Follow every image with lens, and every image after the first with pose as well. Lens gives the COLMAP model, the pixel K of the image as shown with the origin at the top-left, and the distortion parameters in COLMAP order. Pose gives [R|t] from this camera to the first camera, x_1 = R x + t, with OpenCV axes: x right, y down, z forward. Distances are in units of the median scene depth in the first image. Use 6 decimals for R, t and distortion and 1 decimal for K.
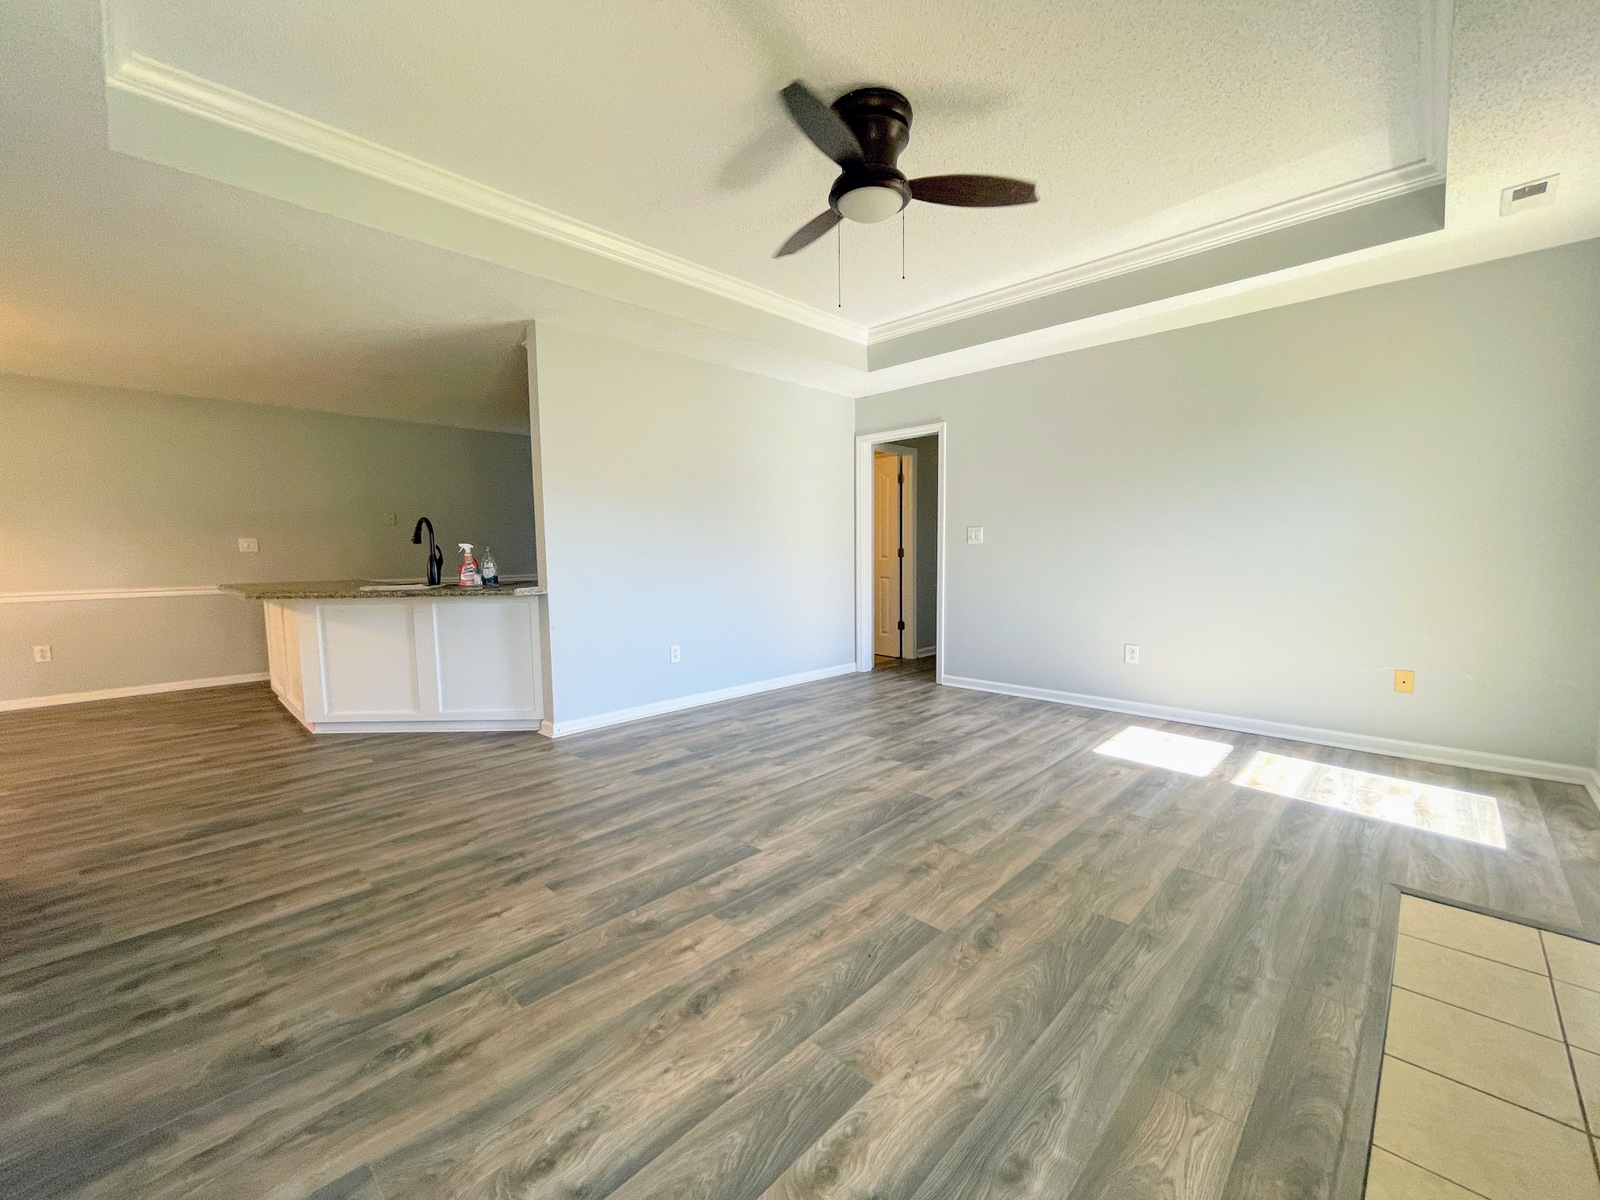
lens RADIAL K [[655.6, 0, 792.7], [0, 655.6, 601.3], [0, 0, 1]] dist [0.001978, -0.000446]
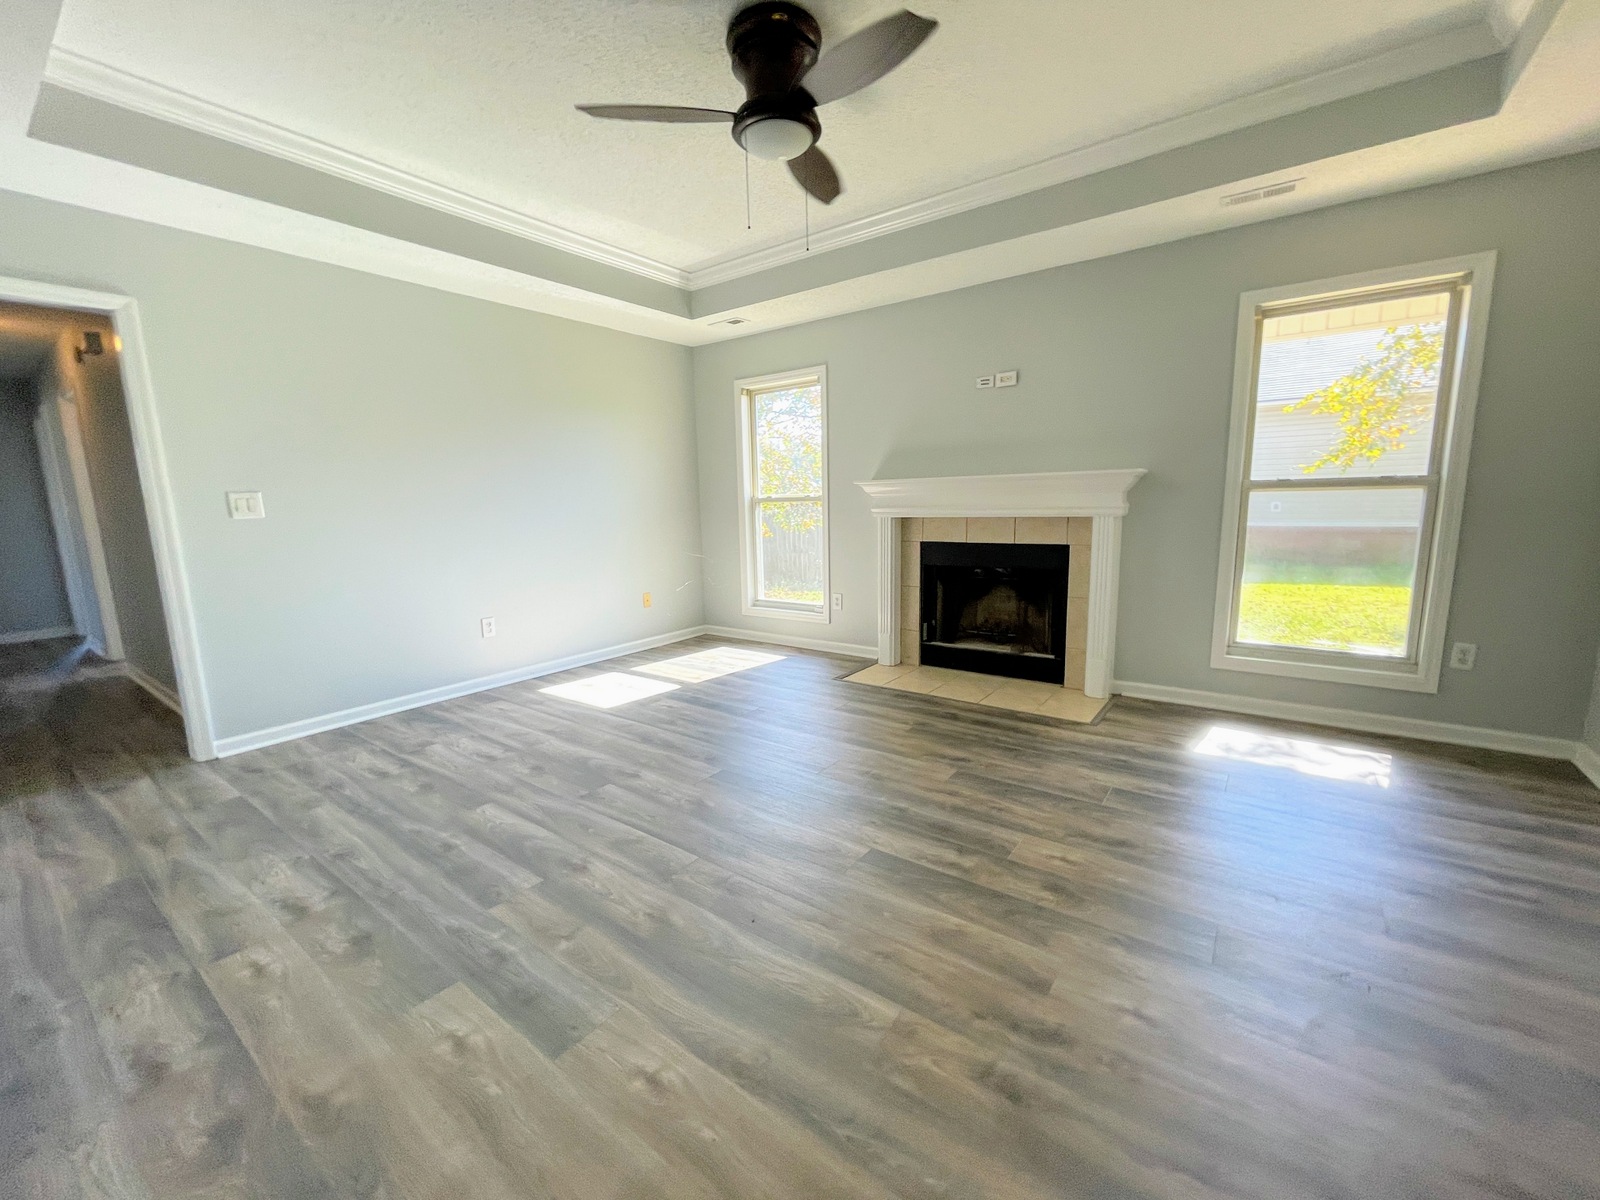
lens RADIAL K [[655.6, 0, 792.7], [0, 655.6, 601.3], [0, 0, 1]] dist [0.001978, -0.000446]
pose [[-0.136852, -0.141617, 0.980416, -0.656866], [0.103922, 0.982214, 0.156383, -0.083697], [-0.985125, 0.123288, -0.119701, 0.879280]]
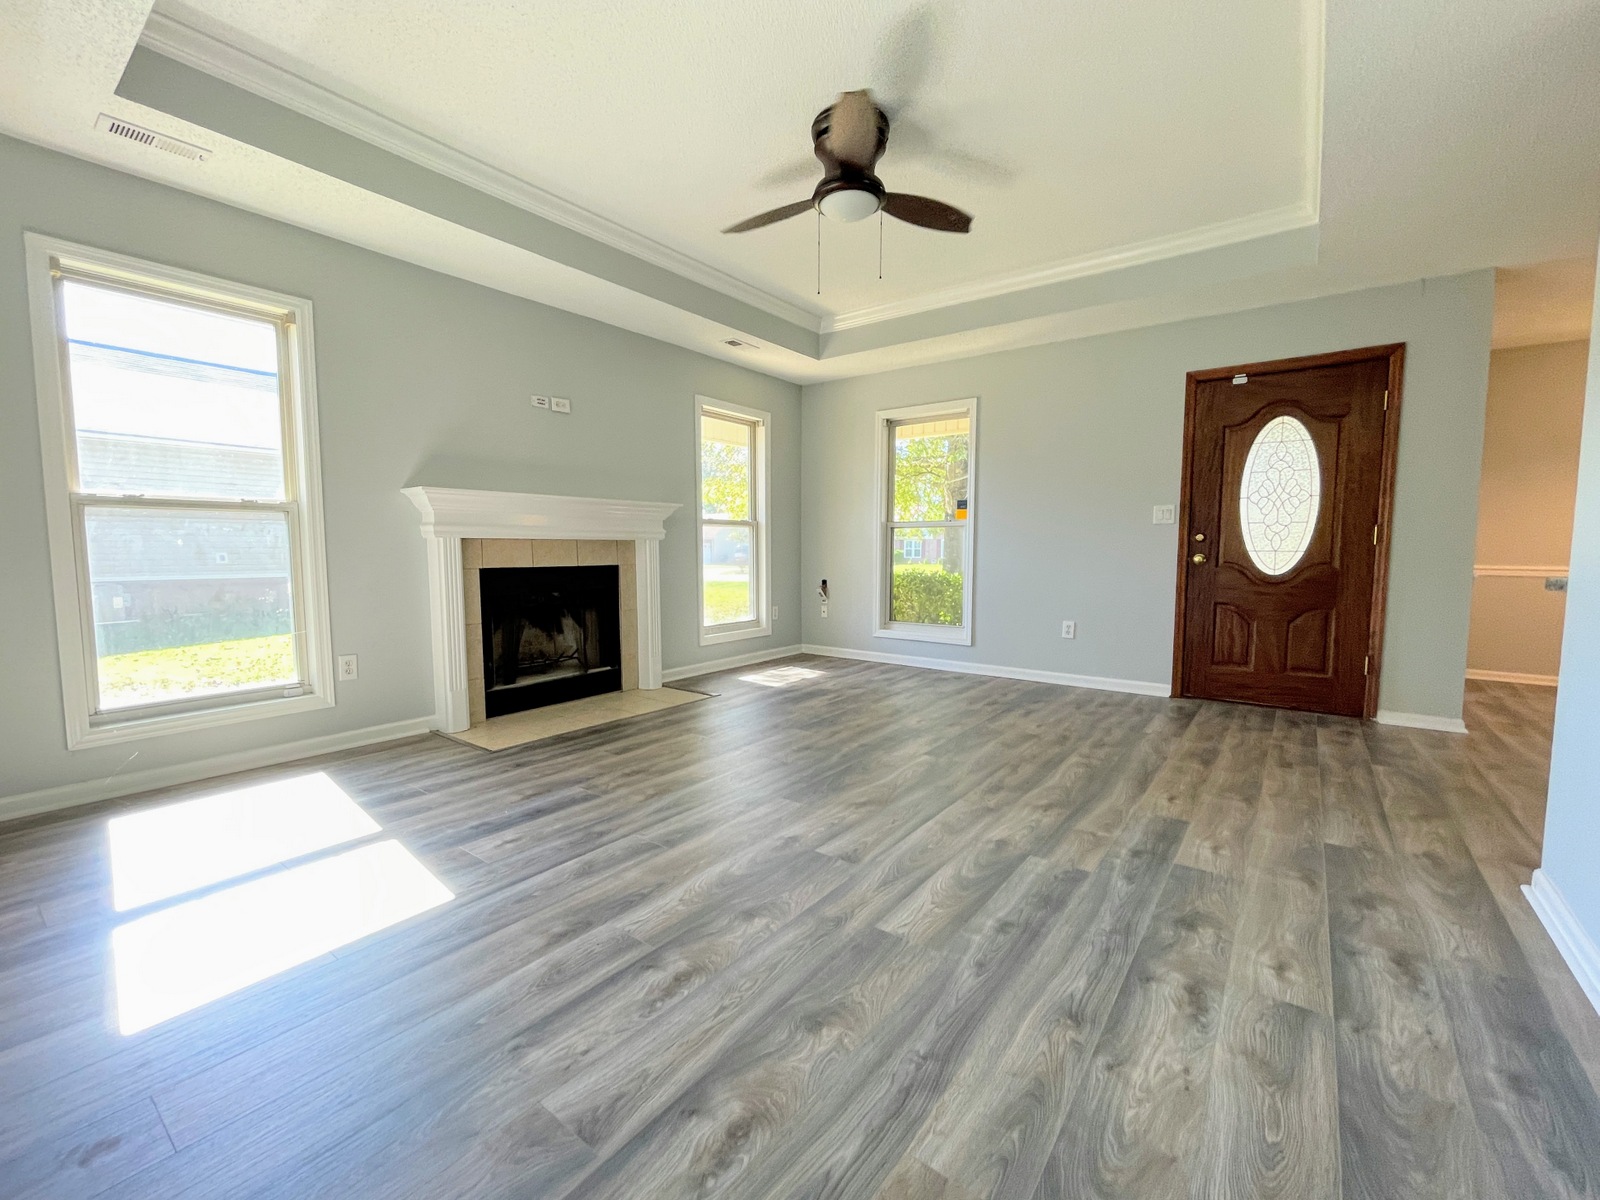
lens RADIAL K [[673.6, 0, 800.0], [0, 673.6, 600.0], [0, 0, 1]] dist [-0.000871, 0.000436]
pose [[-0.990296, 0.020266, -0.137492, 0.276107], [-0.002065, 0.987056, 0.160363, -0.098689], [0.138962, 0.159091, -0.977435, 1.655024]]
